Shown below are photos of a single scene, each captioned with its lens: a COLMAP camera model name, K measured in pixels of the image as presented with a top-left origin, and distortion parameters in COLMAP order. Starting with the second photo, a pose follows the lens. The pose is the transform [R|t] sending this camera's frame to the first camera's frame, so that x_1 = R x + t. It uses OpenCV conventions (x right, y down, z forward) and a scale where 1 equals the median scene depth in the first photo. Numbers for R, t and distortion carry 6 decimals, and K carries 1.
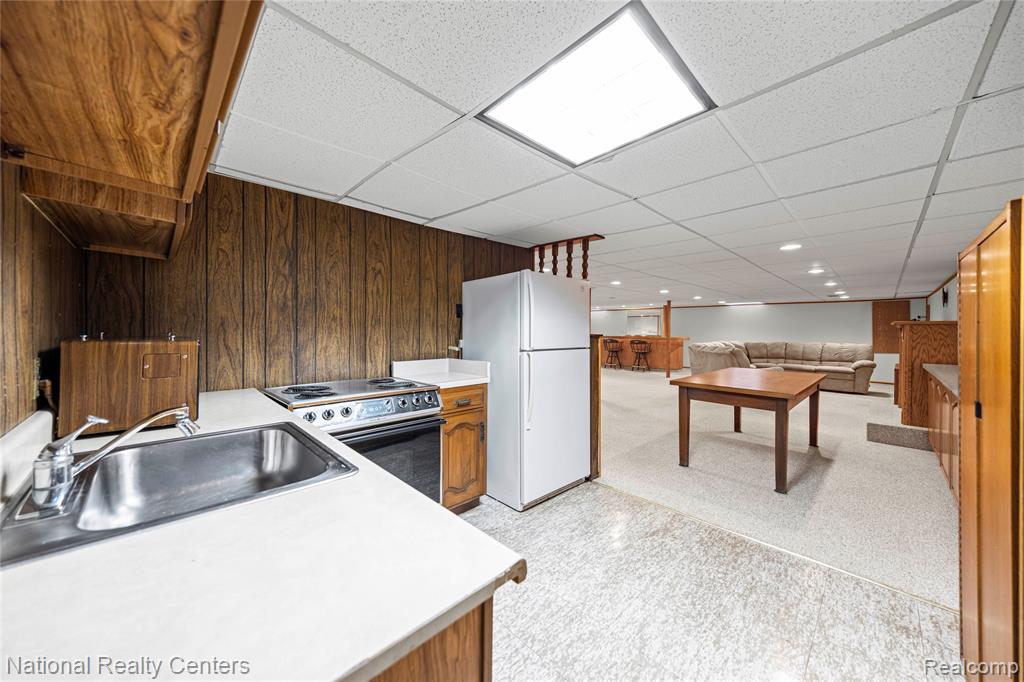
lens RADIAL K [[359.0, 0, 517.0], [0, 359.0, 331.6], [0, 0, 1]] dist [0.002939, 0.000015]
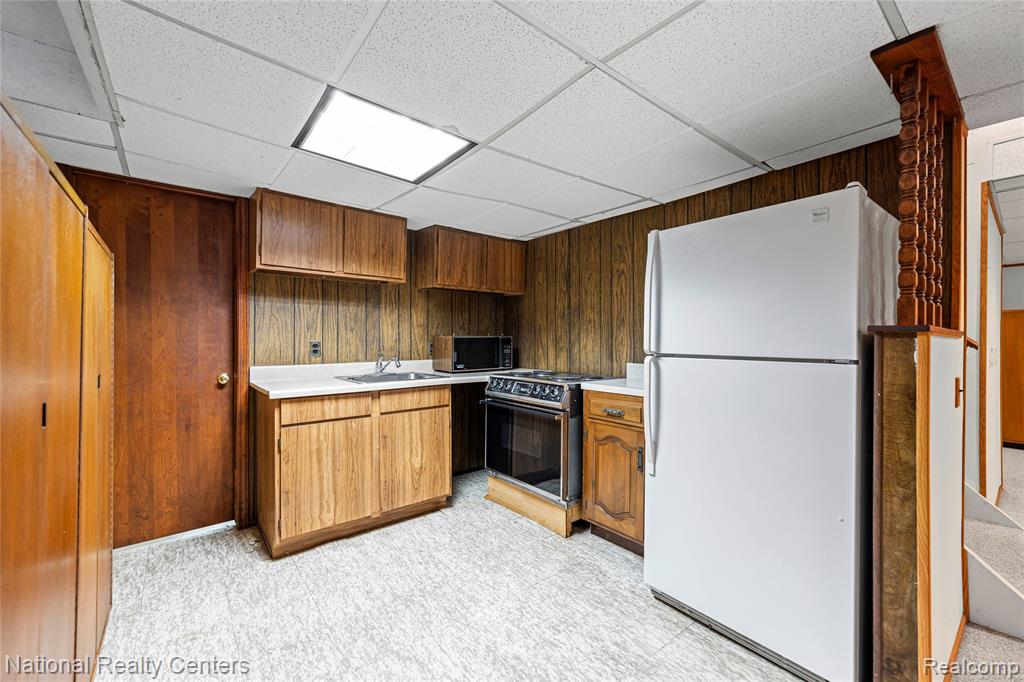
lens RADIAL K [[425.8, 0, 509.7], [0, 425.8, 343.3], [0, 0, 1]] dist [0.012111, 0.000115]
pose [[-0.108200, 0.001246, -0.994128, 0.888863], [-0.006821, 0.999975, 0.001995, 0.033873], [0.994106, 0.006997, -0.108189, 0.872099]]
